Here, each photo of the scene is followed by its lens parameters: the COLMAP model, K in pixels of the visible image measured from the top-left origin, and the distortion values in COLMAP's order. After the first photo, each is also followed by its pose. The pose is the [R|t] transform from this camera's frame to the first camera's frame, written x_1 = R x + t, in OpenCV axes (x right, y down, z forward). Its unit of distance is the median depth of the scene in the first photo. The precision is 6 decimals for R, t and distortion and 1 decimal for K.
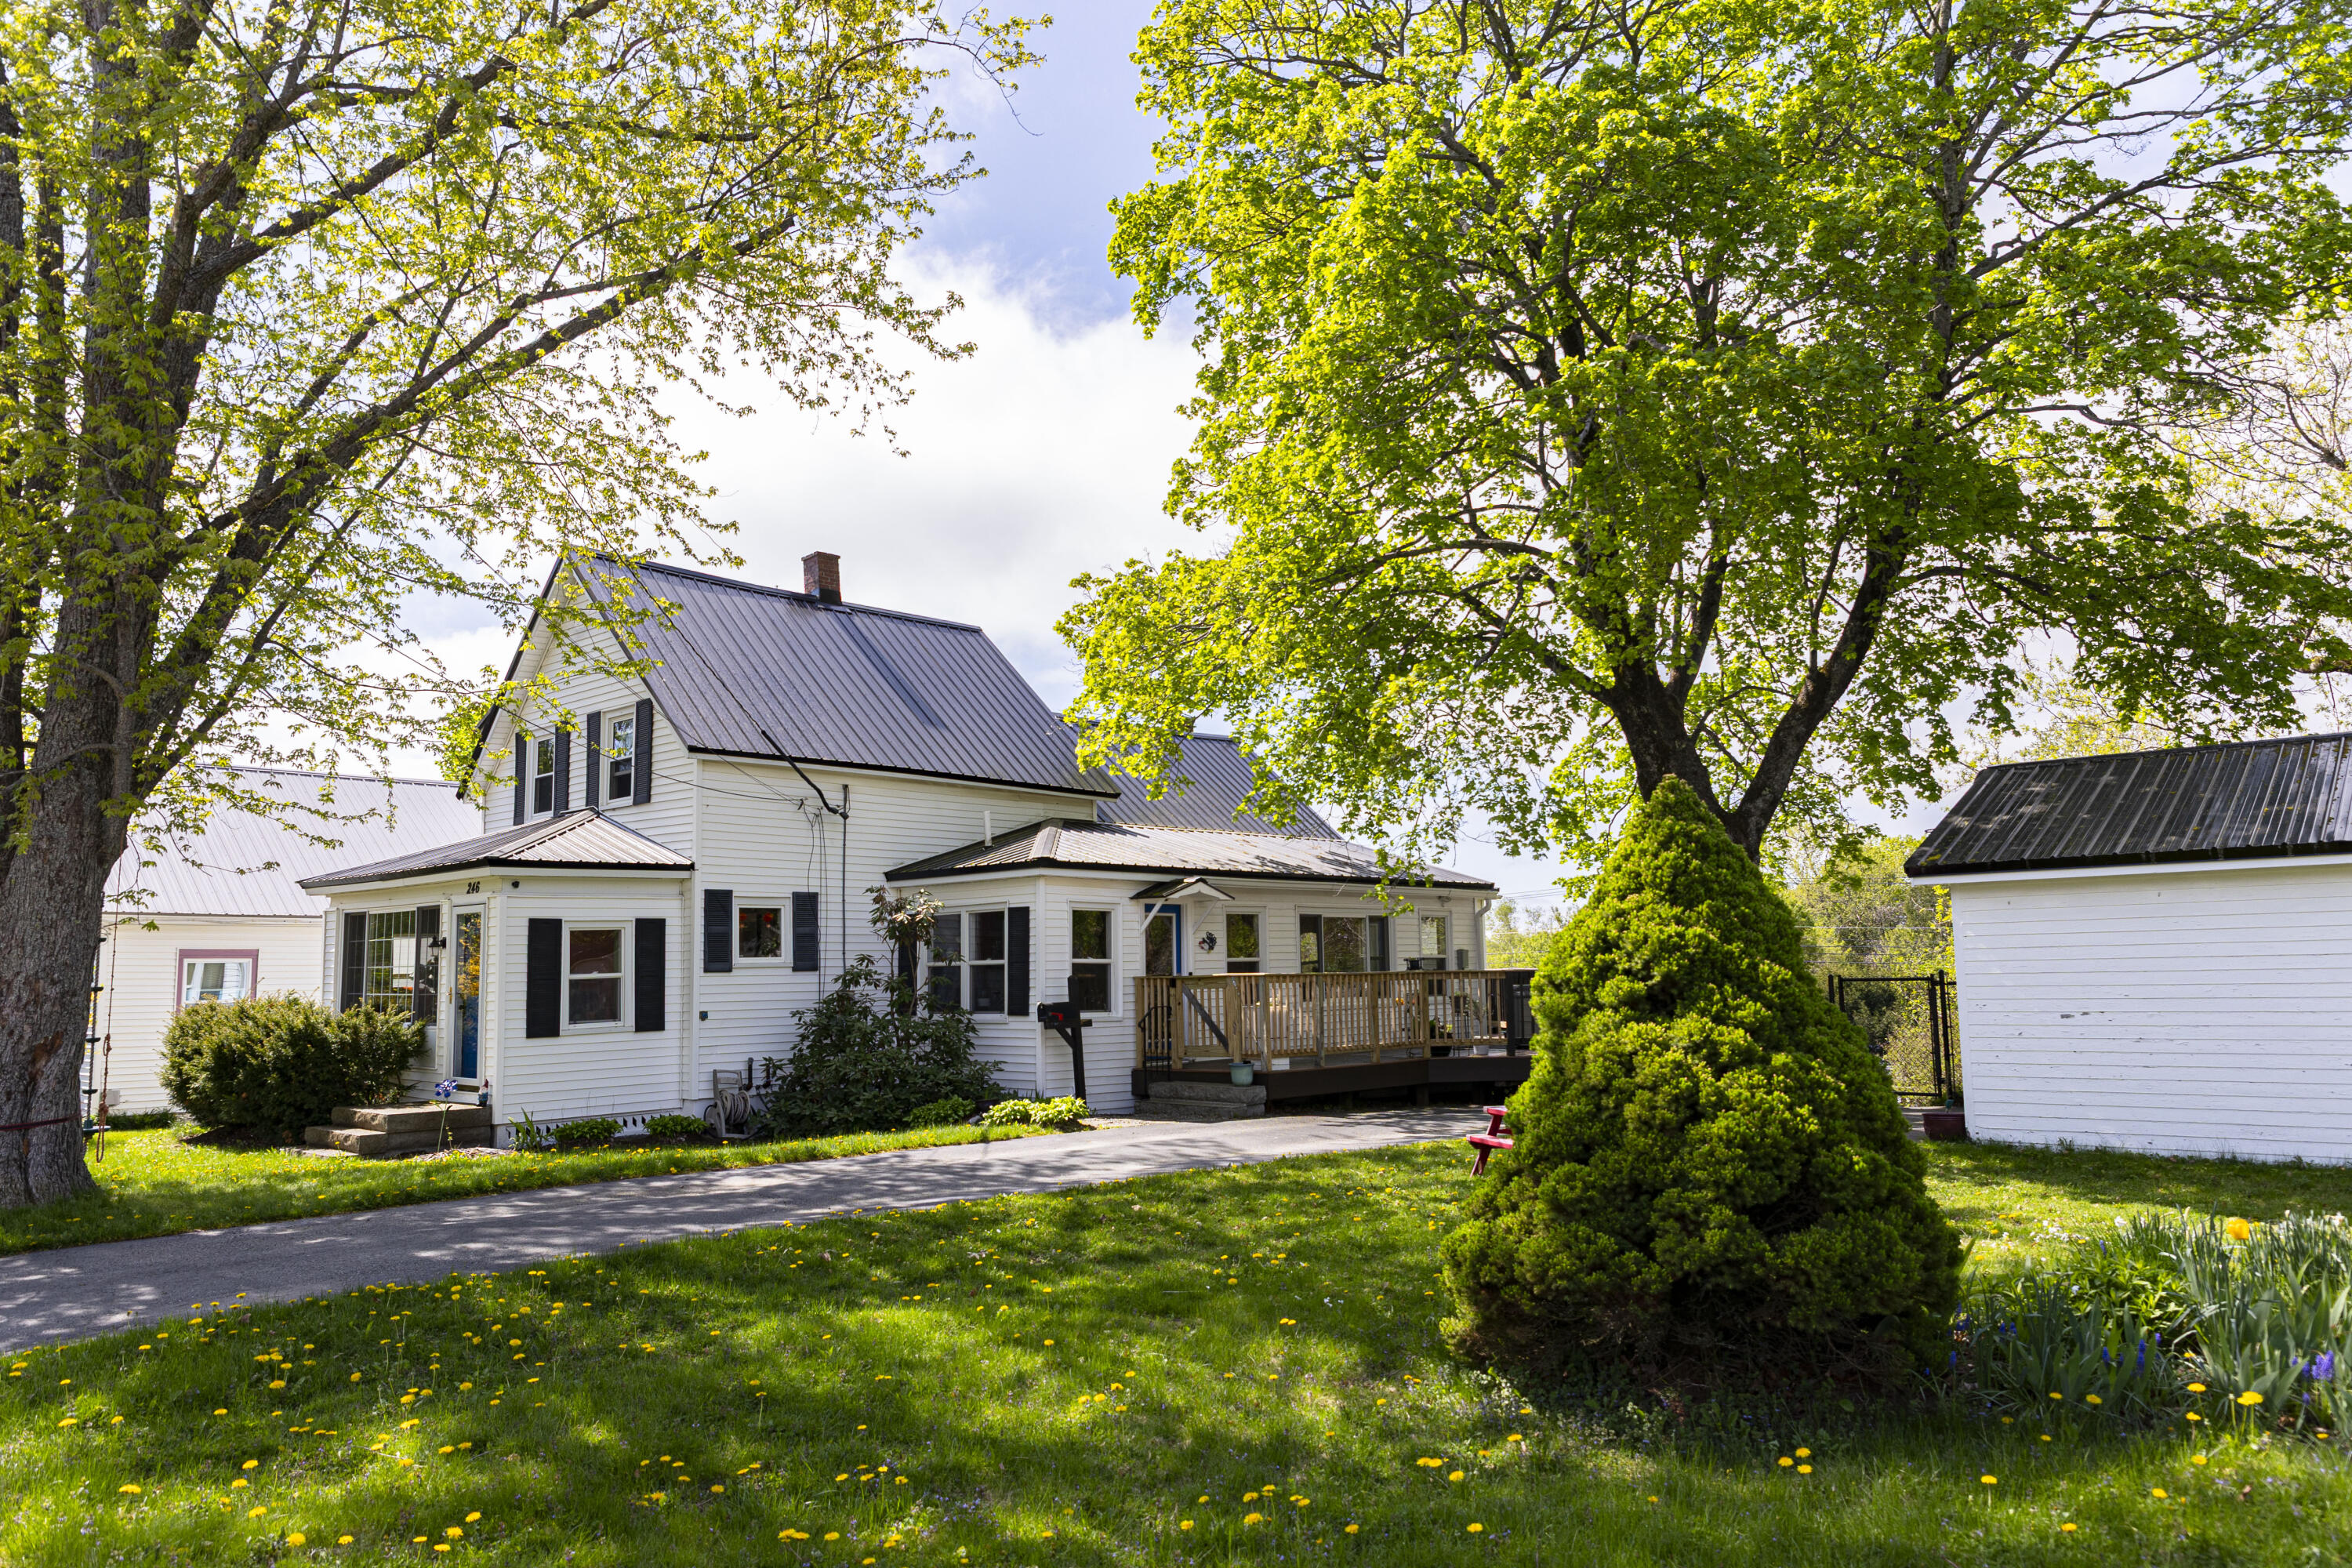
lens RADIAL K [[1576.9, 0, 1172.5], [0, 1576.9, 779.3], [0, 0, 1]] dist [-0.003590, 0.001635]
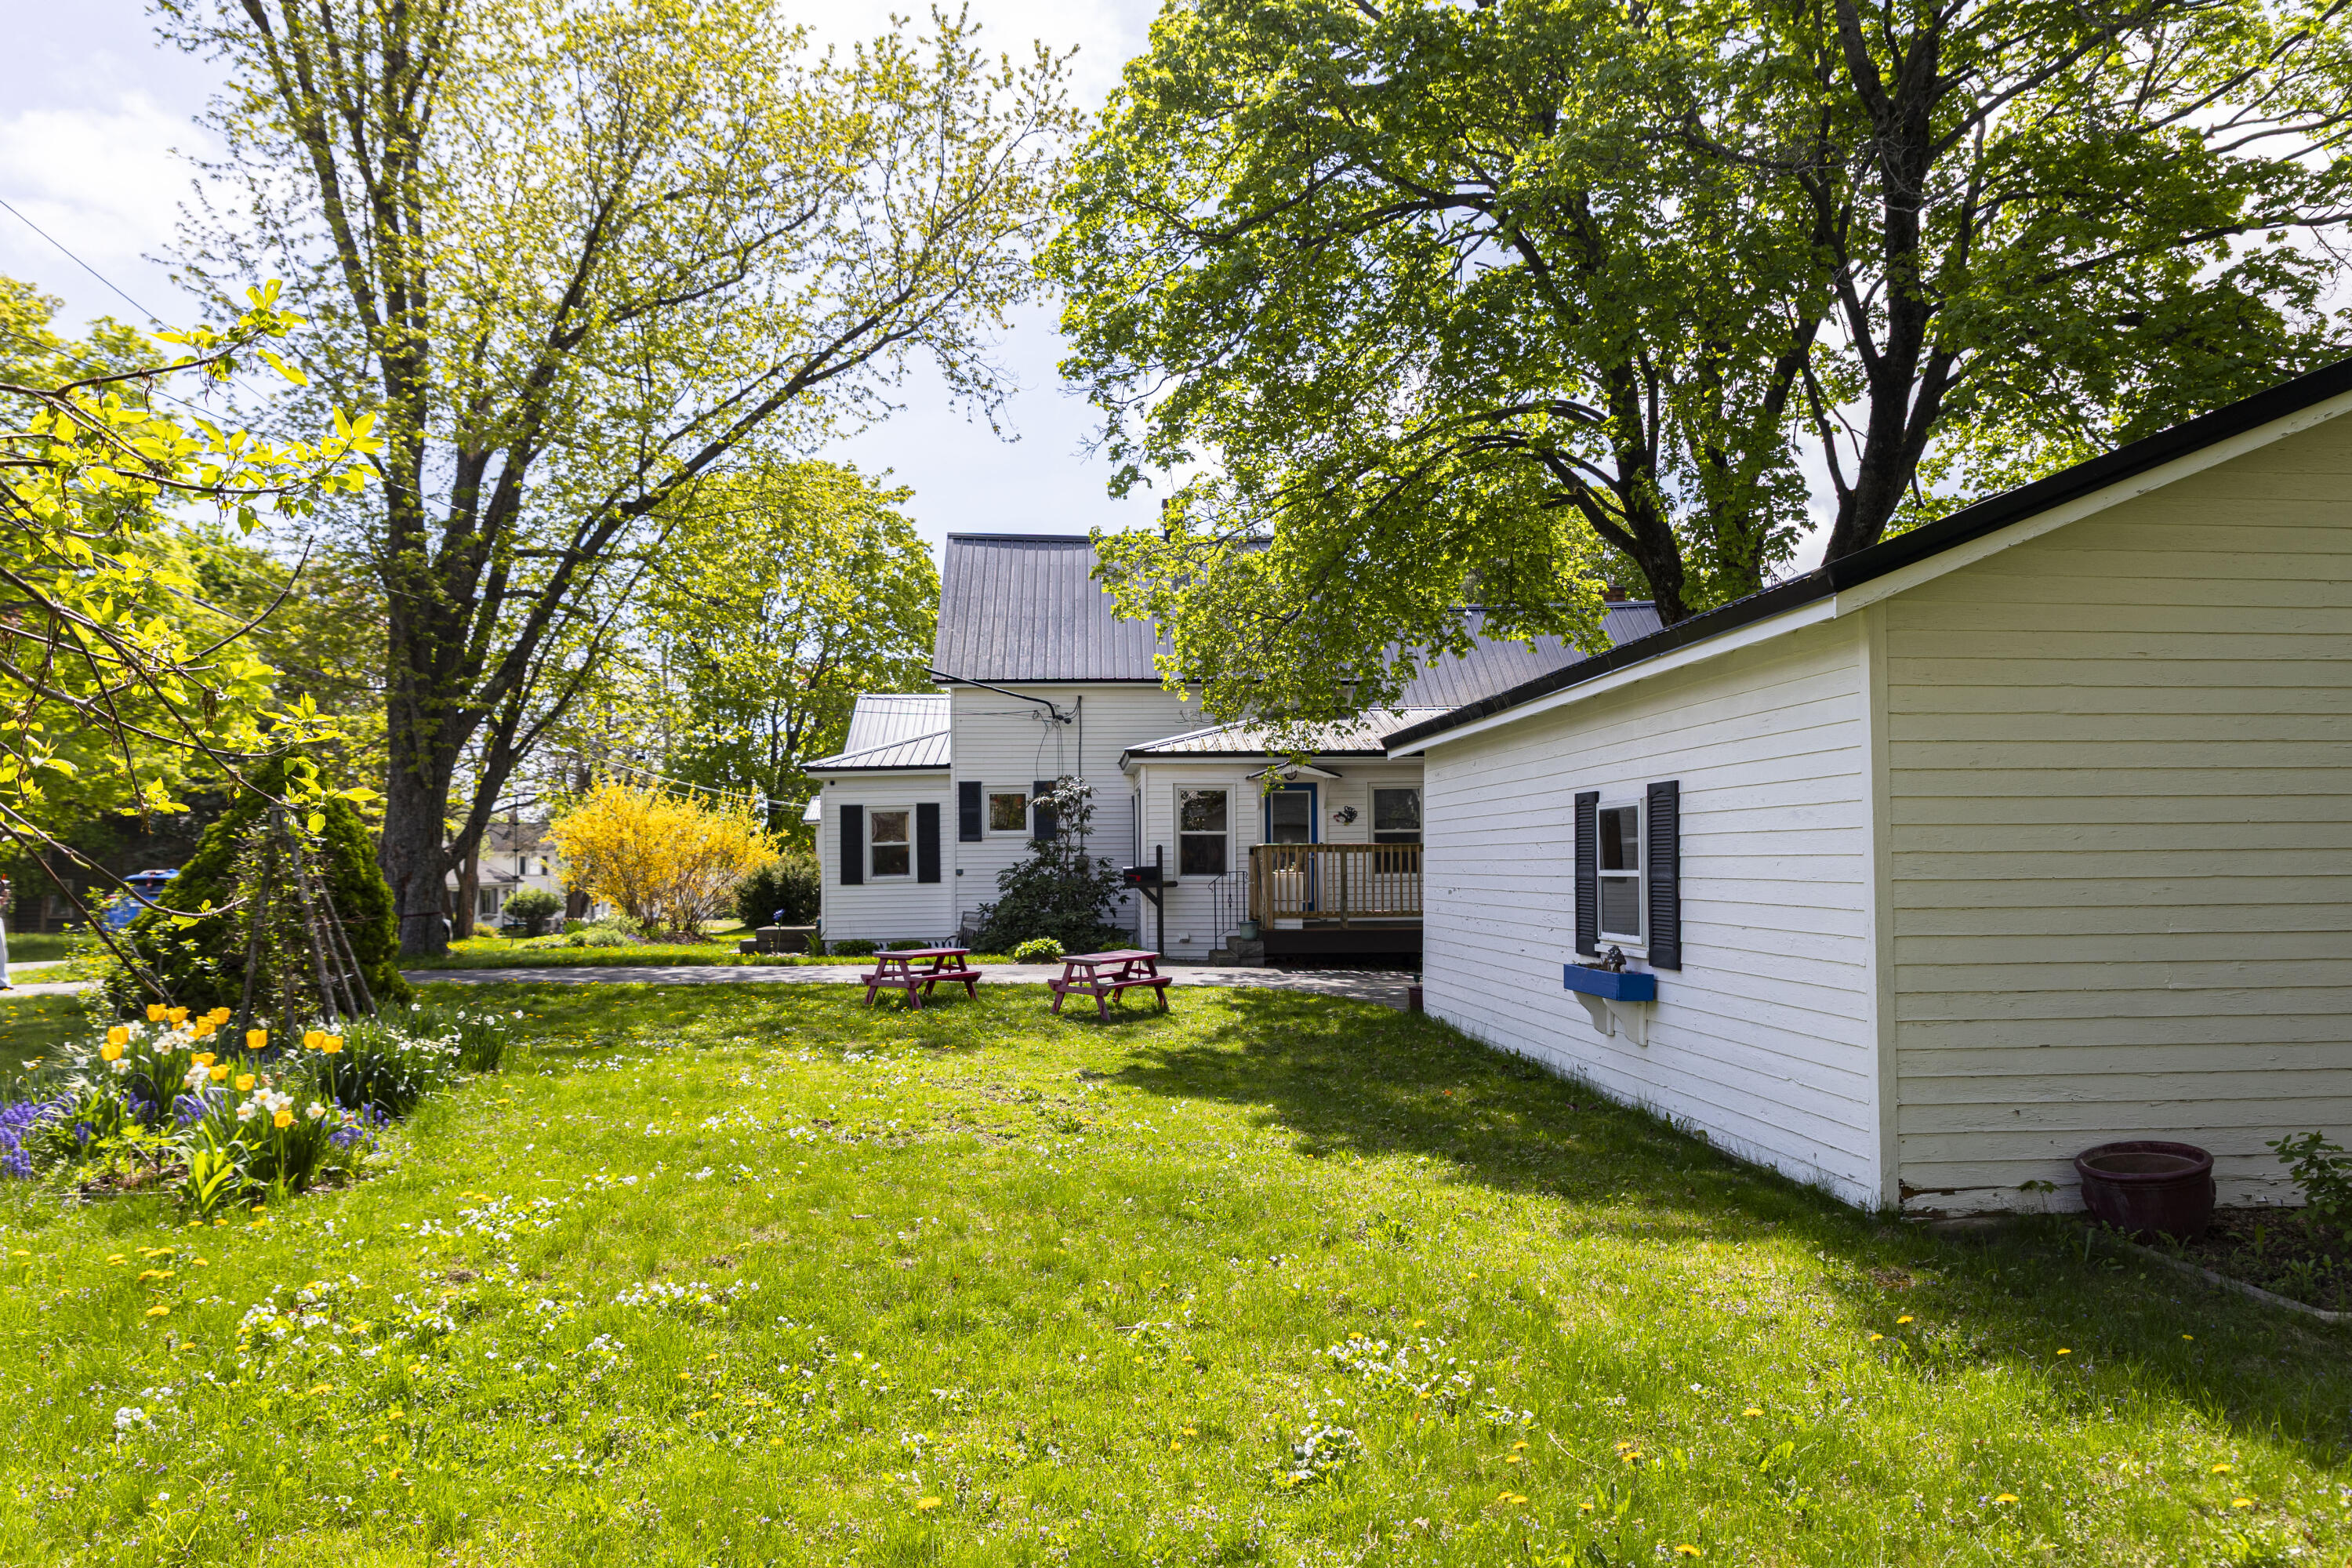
lens RADIAL K [[1576.9, 0, 1176.6], [0, 1576.9, 794.0], [0, 0, 1]] dist [-0.003590, 0.001635]
pose [[0.726625, -0.017133, -0.686821, 0.772974], [0.081402, 0.994794, 0.061304, 0.011056], [0.682195, -0.100453, 0.724237, 0.126627]]
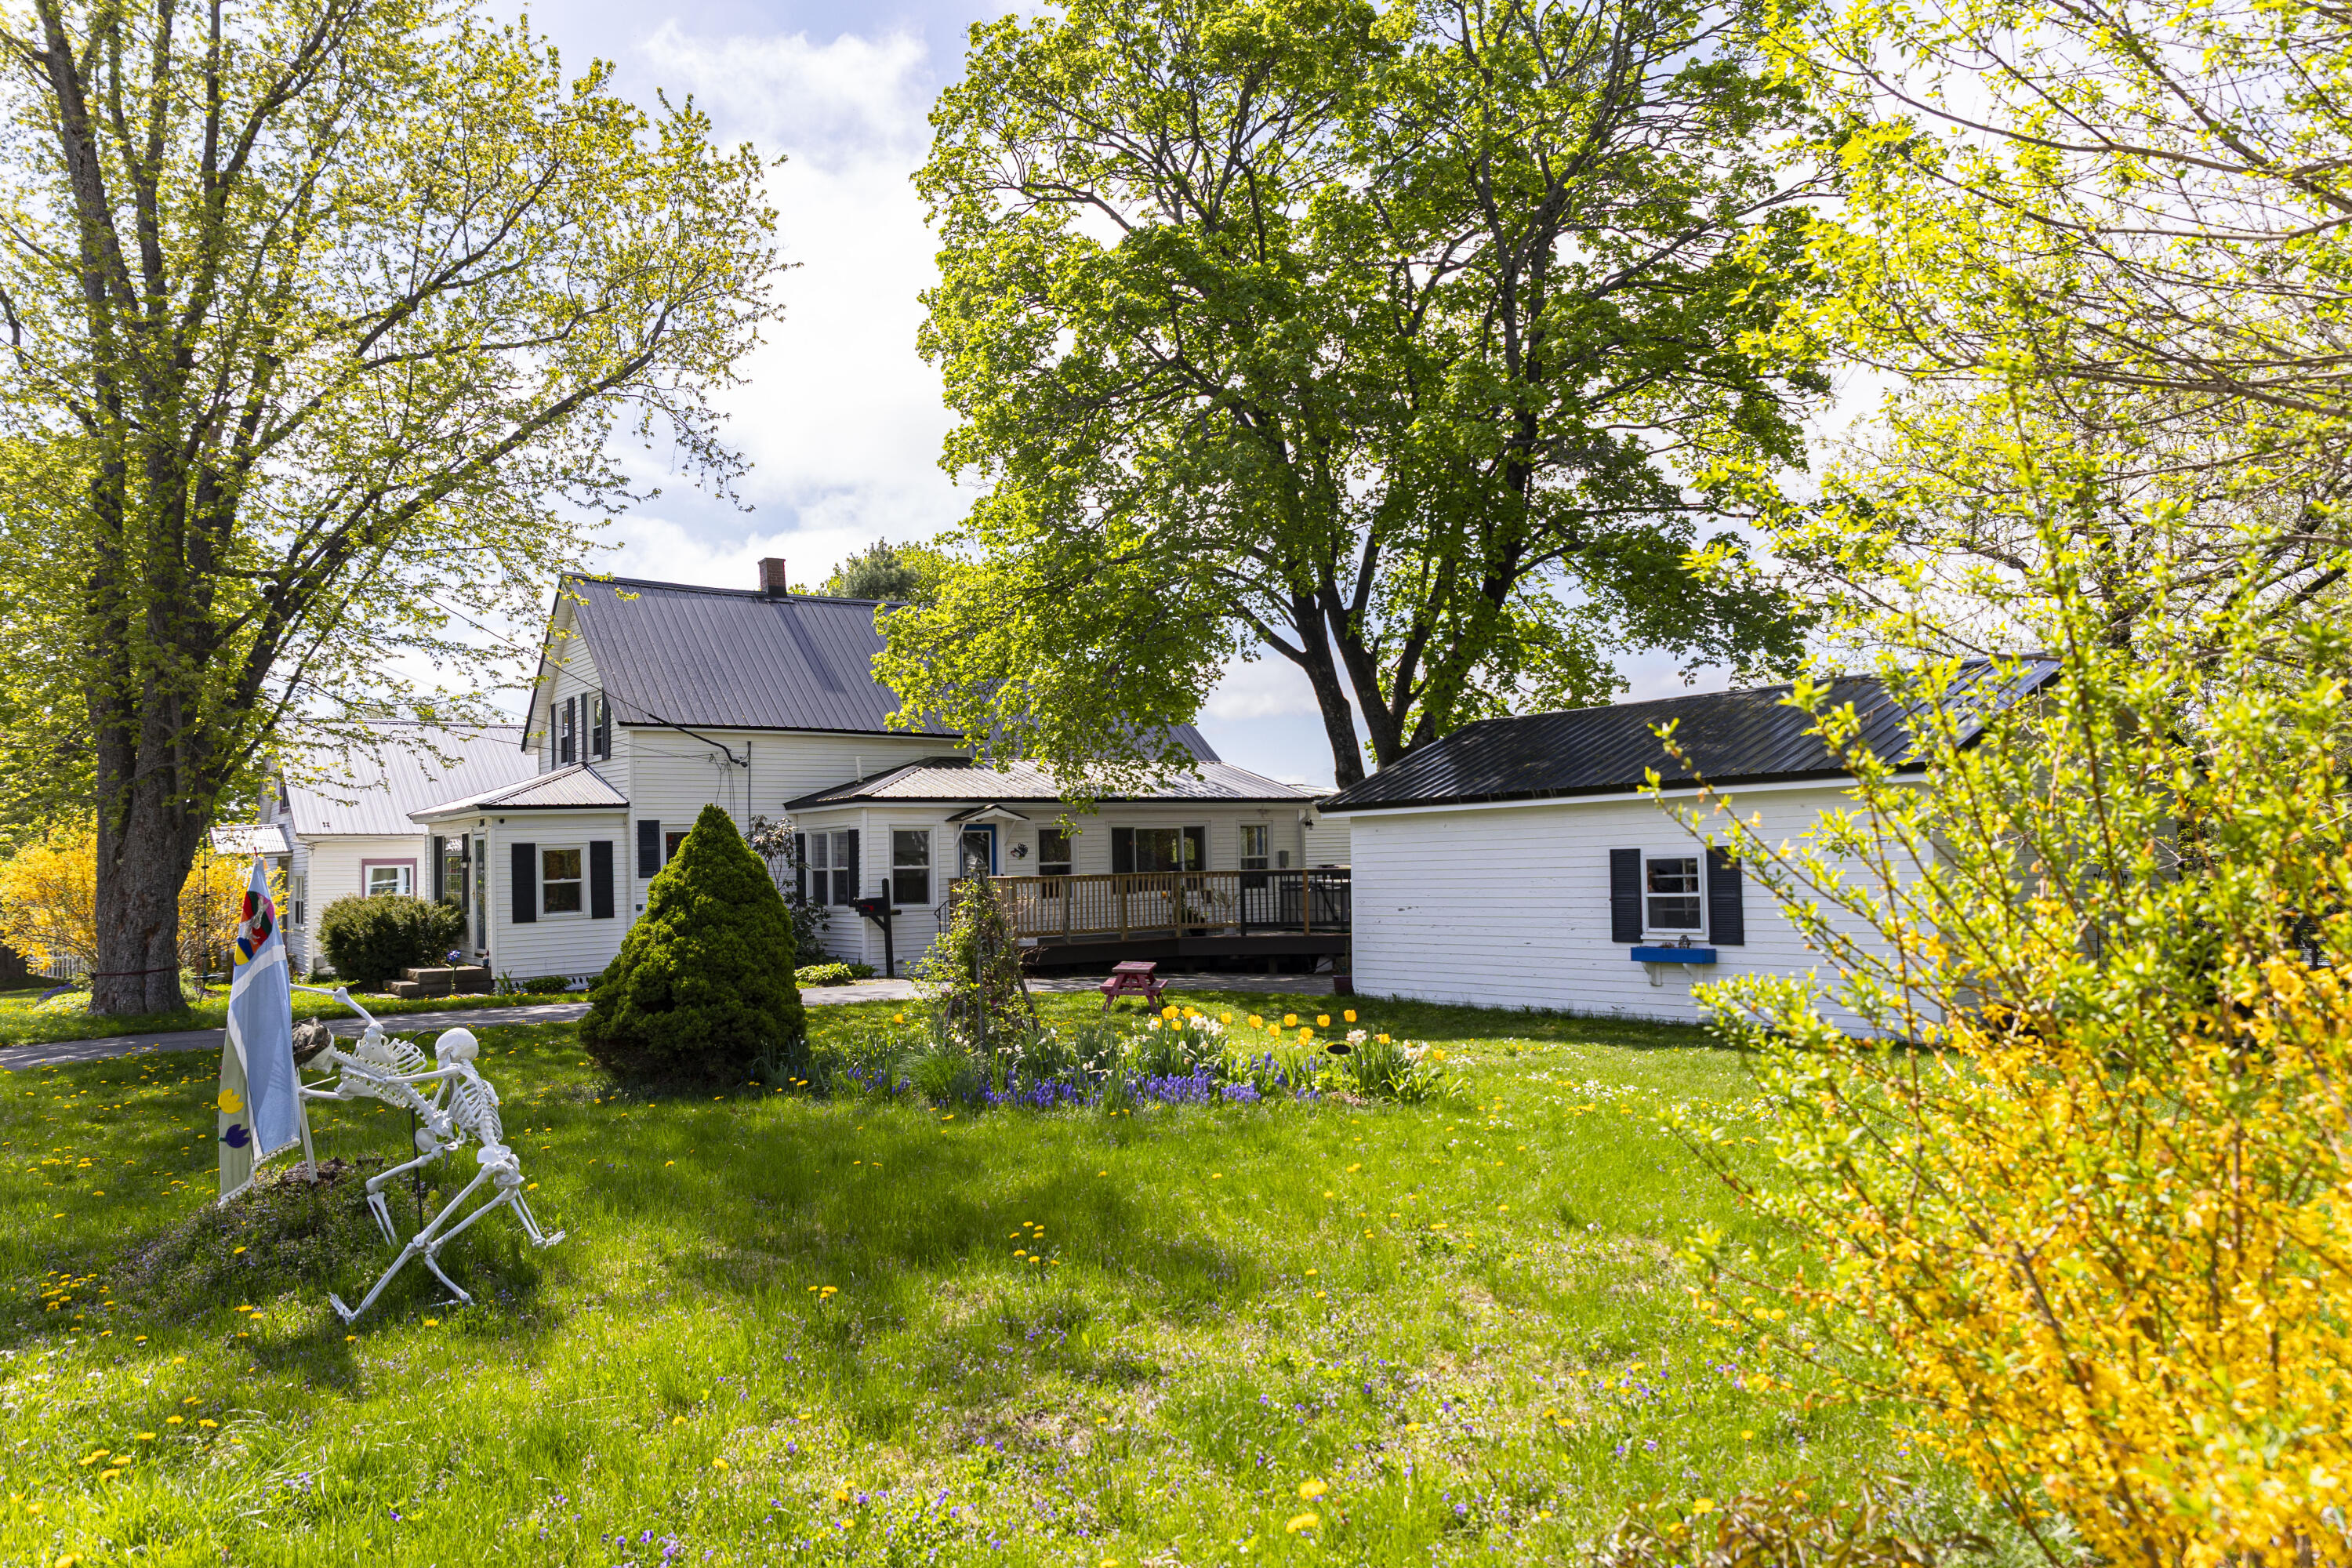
lens RADIAL K [[1576.9, 0, 1187.0], [0, 1576.9, 789.7], [0, 0, 1]] dist [-0.003590, 0.001635]
pose [[0.984515, -0.013963, -0.174741, 0.439904], [0.028187, 0.996461, 0.079185, -0.056960], [0.173017, -0.082885, 0.981425, -0.317657]]
